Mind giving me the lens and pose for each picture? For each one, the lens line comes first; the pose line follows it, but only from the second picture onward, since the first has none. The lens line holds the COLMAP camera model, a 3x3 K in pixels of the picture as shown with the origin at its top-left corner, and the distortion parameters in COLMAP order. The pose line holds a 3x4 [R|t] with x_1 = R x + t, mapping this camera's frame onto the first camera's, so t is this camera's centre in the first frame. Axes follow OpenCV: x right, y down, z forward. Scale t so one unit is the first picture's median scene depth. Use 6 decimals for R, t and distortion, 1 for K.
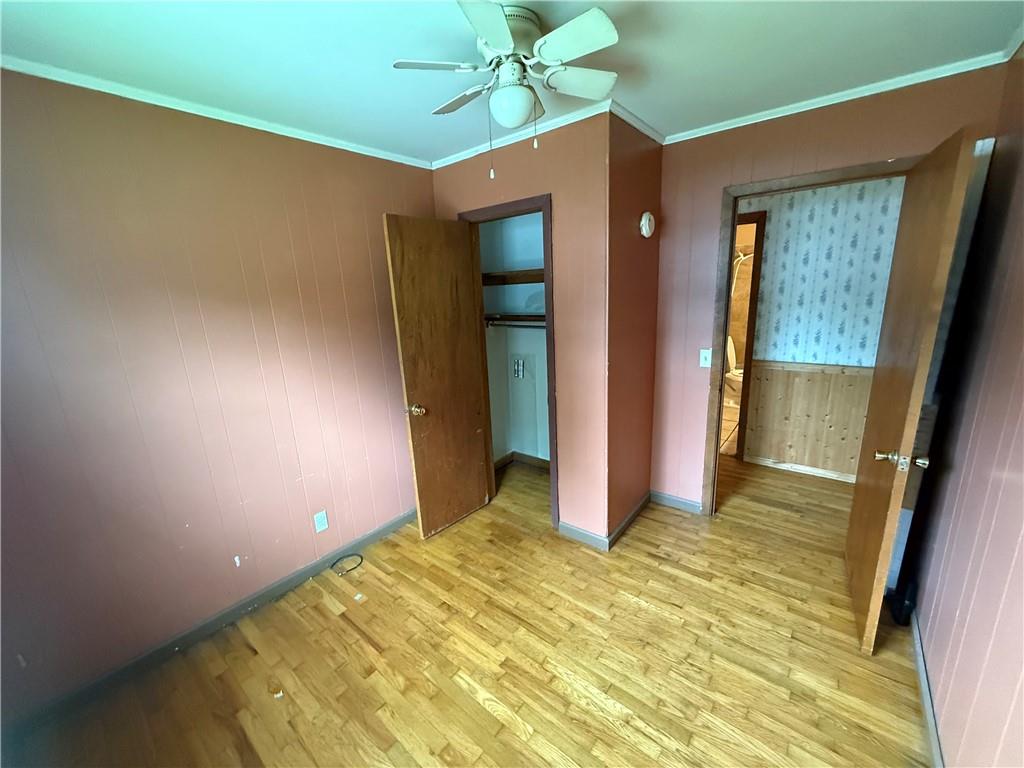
lens RADIAL K [[408.0, 0, 505.7], [0, 408.0, 383.1], [0, 0, 1]] dist [-0.000210, -0.000178]
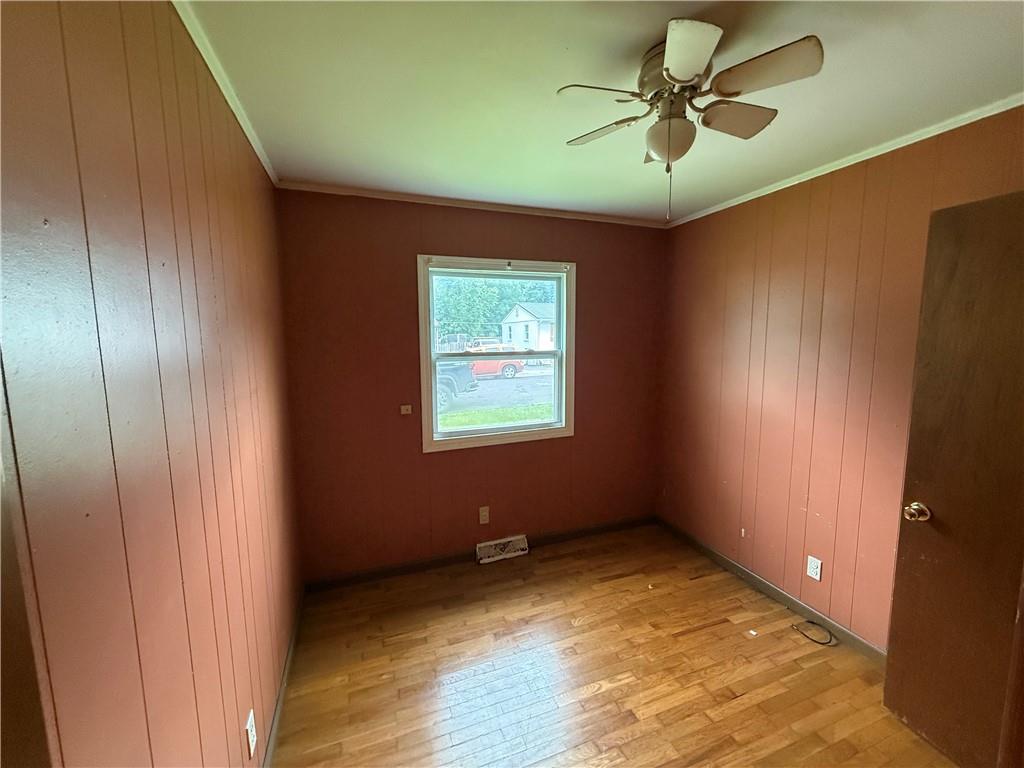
lens RADIAL K [[408.0, 0, 507.8], [0, 408.0, 383.9], [0, 0, 1]] dist [-0.000210, -0.000178]
pose [[-0.506033, 0.149388, -0.849479, 0.768437], [-0.166515, 0.949438, 0.266160, -0.229435], [0.846288, 0.276137, -0.455571, 0.898947]]
